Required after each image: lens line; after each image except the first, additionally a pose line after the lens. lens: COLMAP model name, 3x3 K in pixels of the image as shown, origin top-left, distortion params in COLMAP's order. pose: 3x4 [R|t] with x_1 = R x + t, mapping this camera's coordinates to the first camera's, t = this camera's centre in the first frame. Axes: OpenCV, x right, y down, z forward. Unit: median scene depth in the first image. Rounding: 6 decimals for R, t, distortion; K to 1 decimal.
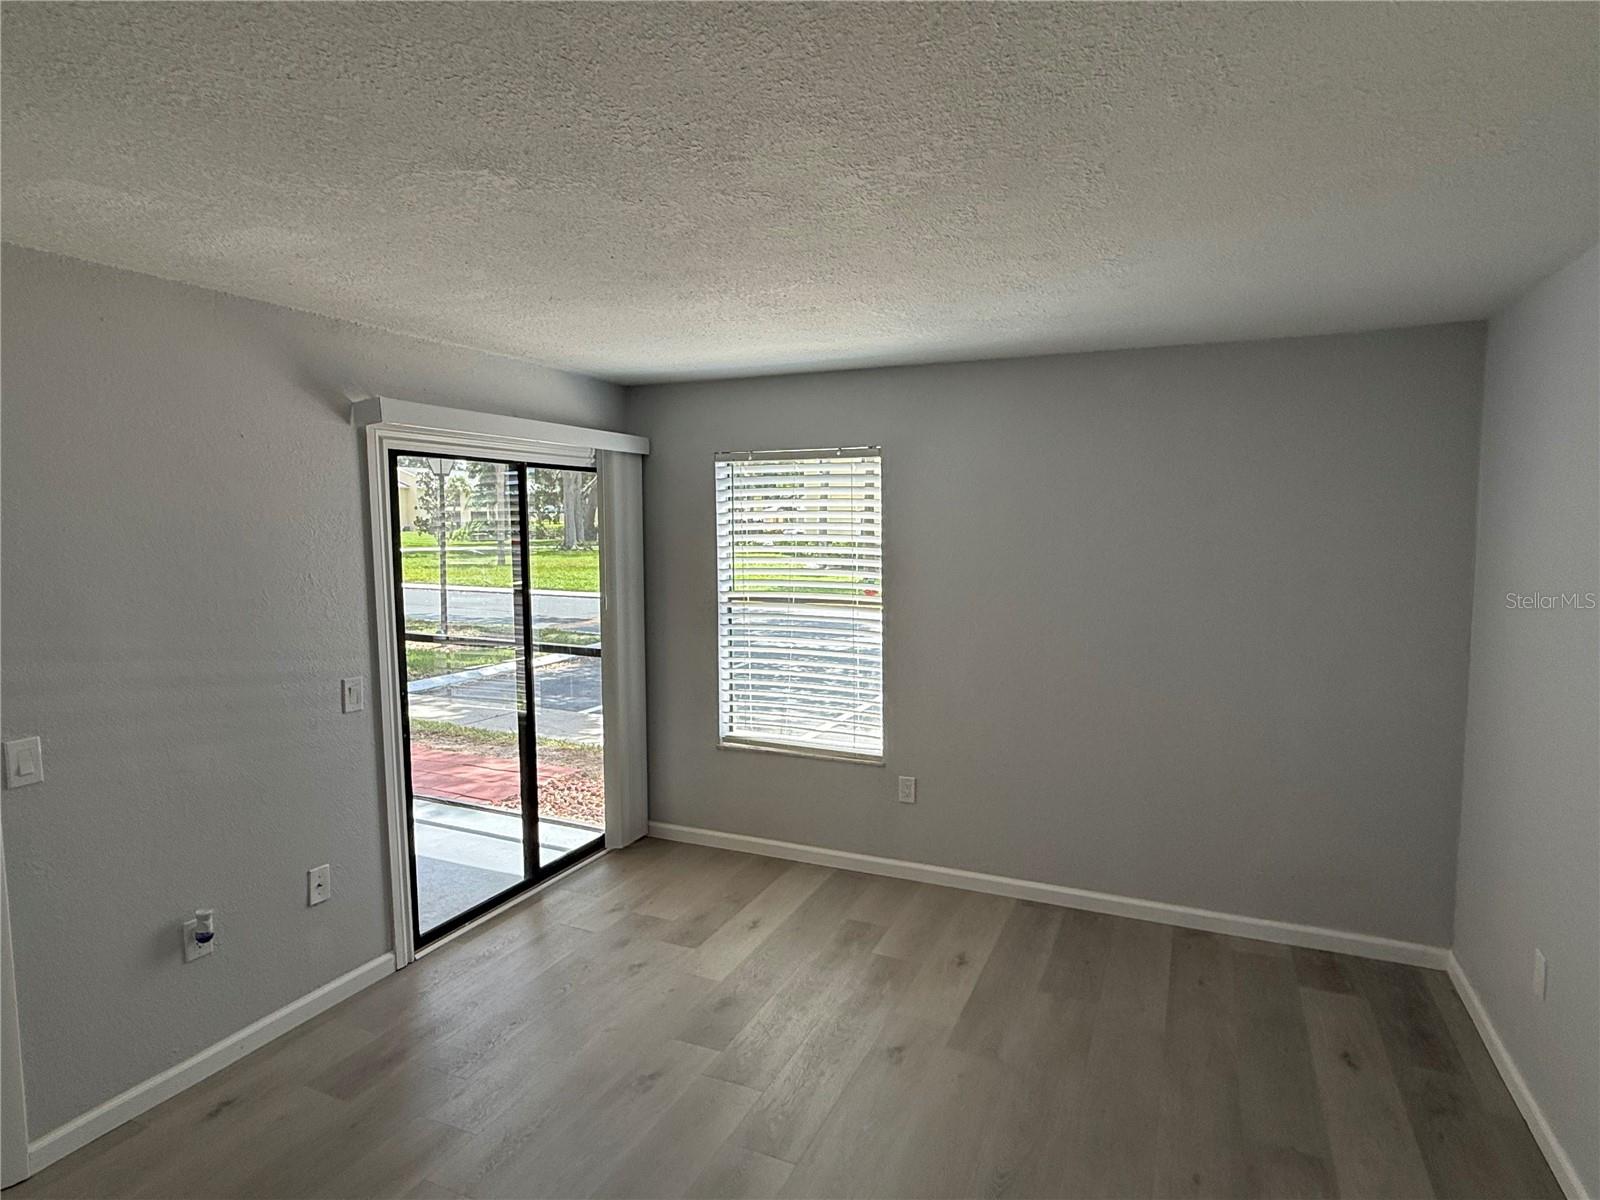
lens RADIAL K [[893.8, 0, 792.5], [0, 893.8, 610.2], [0, 0, 1]] dist [0.002053, 0.000404]
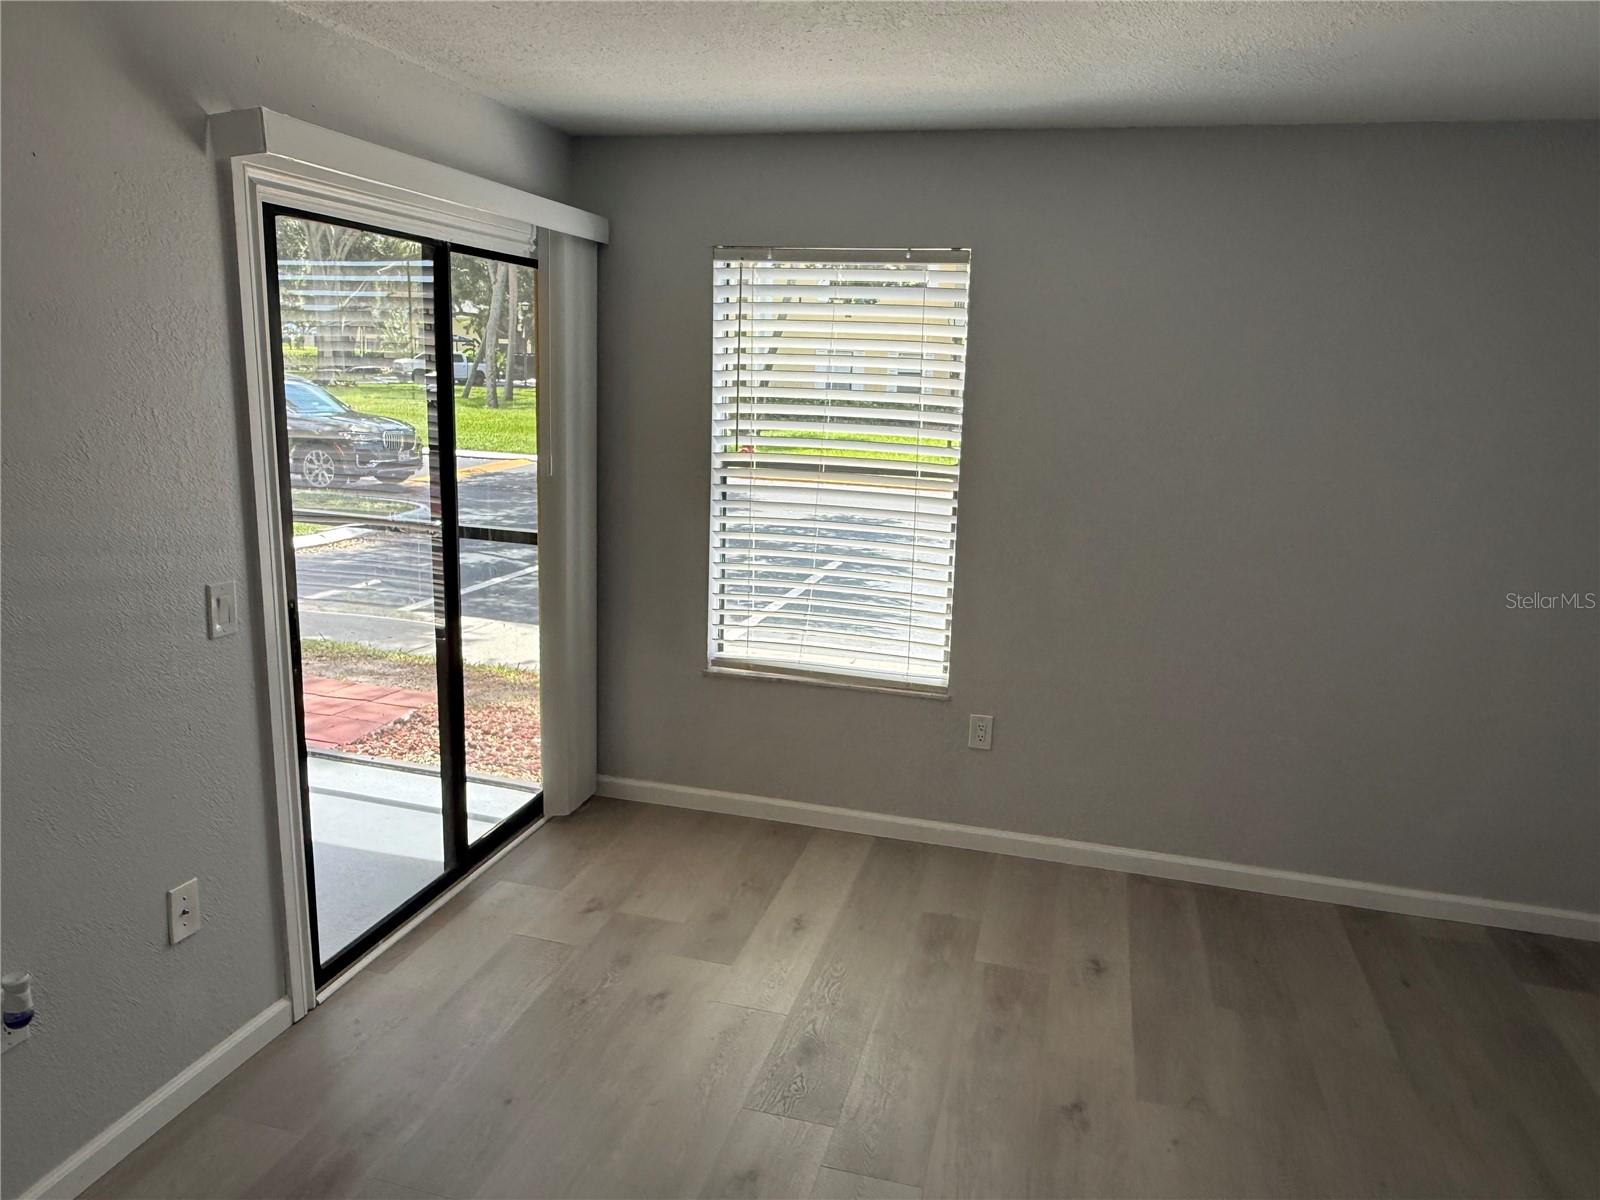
lens RADIAL K [[1110.1, 0, 793.4], [0, 1110.1, 604.1], [0, 0, 1]] dist [0.002413, 0.008195]
pose [[0.987648, 0.004791, 0.156617, -0.204689], [-0.022945, 0.993179, 0.114317, -0.005451], [-0.155001, -0.116499, 0.981021, 0.171365]]
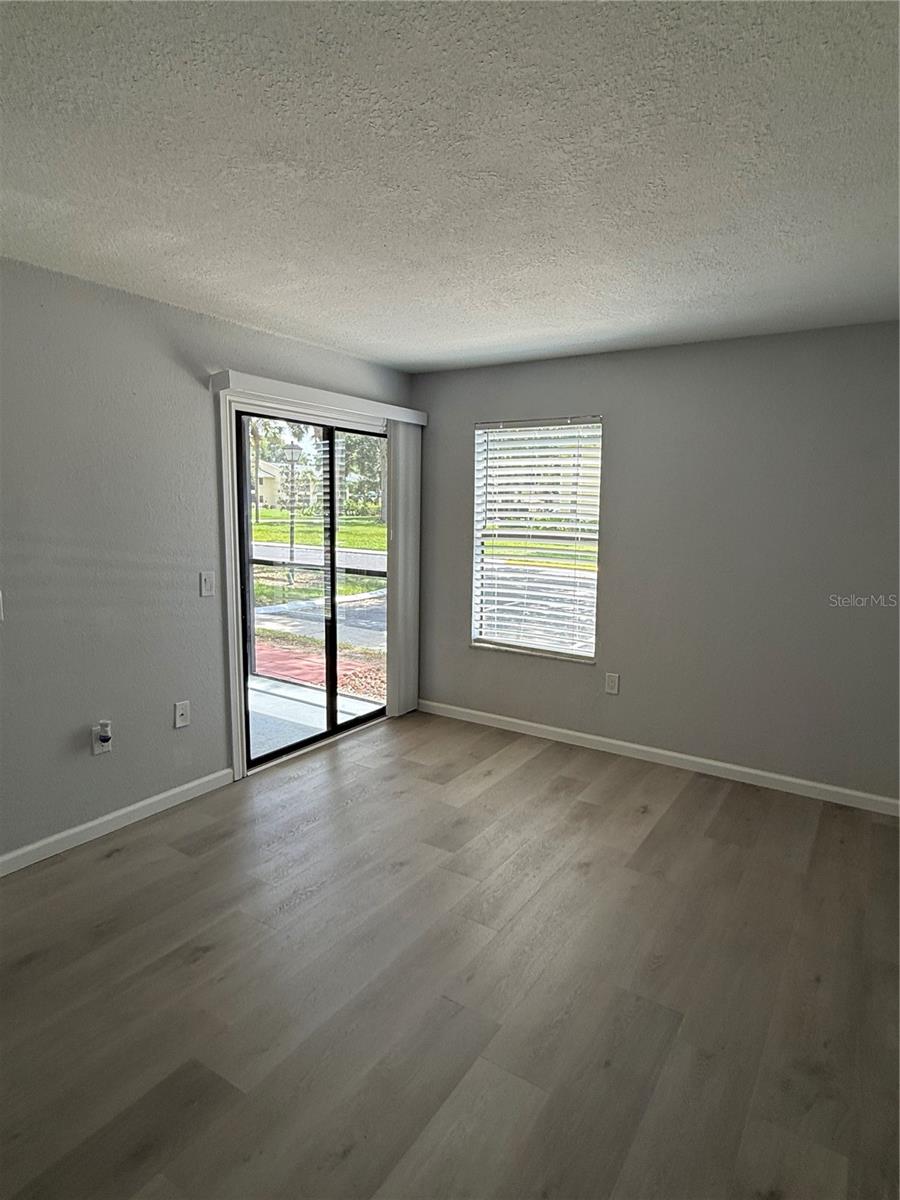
lens RADIAL K [[670.4, 0, 443.7], [0, 670.4, 598.9], [0, 0, 1]] dist [0.002053, 0.000404]
pose [[0.987442, 0.039874, -0.152864, 0.037886], [-0.033737, 0.998525, 0.042537, 0.055103], [0.154335, -0.036845, 0.987331, 0.007930]]
